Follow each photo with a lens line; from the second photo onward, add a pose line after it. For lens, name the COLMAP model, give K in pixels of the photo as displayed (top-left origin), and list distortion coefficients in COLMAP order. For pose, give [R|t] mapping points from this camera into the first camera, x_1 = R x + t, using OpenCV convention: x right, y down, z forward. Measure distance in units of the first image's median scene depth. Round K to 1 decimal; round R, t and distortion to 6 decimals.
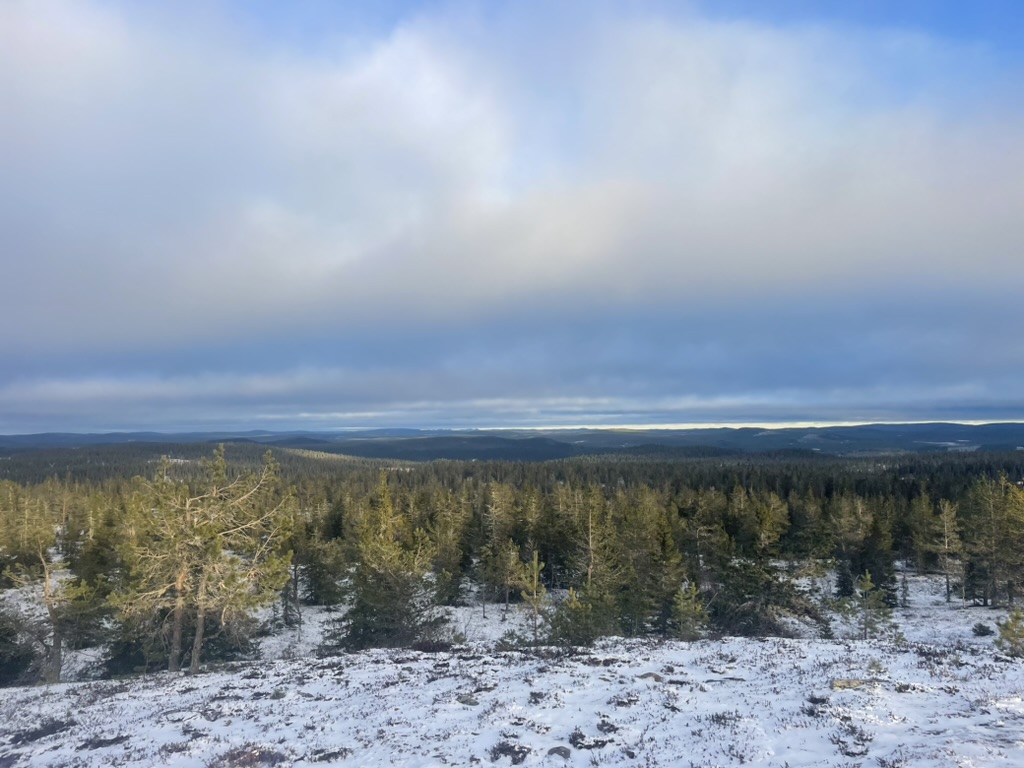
lens RADIAL K [[767.4, 0, 512.0], [0, 767.4, 384.0], [0, 0, 1]] dist [0.000416, -0.000302]
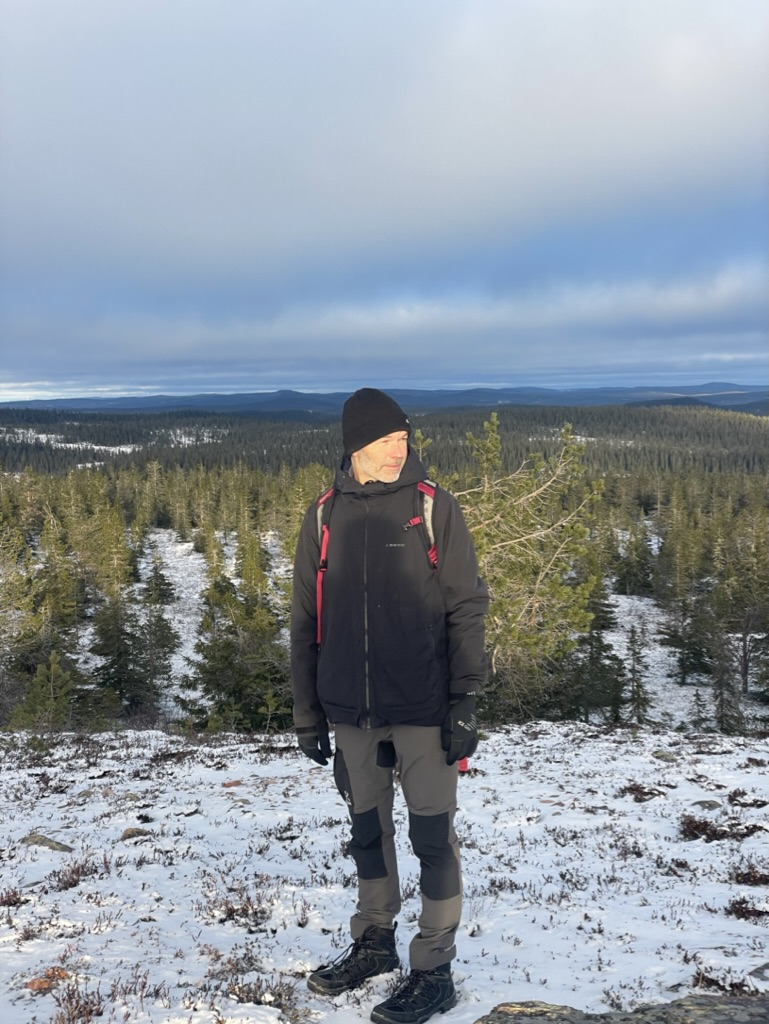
lens RADIAL K [[1551.8, 0, 384.5], [0, 1551.8, 512.0], [0, 0, 1]] dist [0.010834, 0.007521]
pose [[0.853465, 0.039011, -0.519687, 0.183100], [0.036275, 0.990329, 0.133914, -0.016349], [0.519885, -0.133142, 0.843796, -0.152669]]
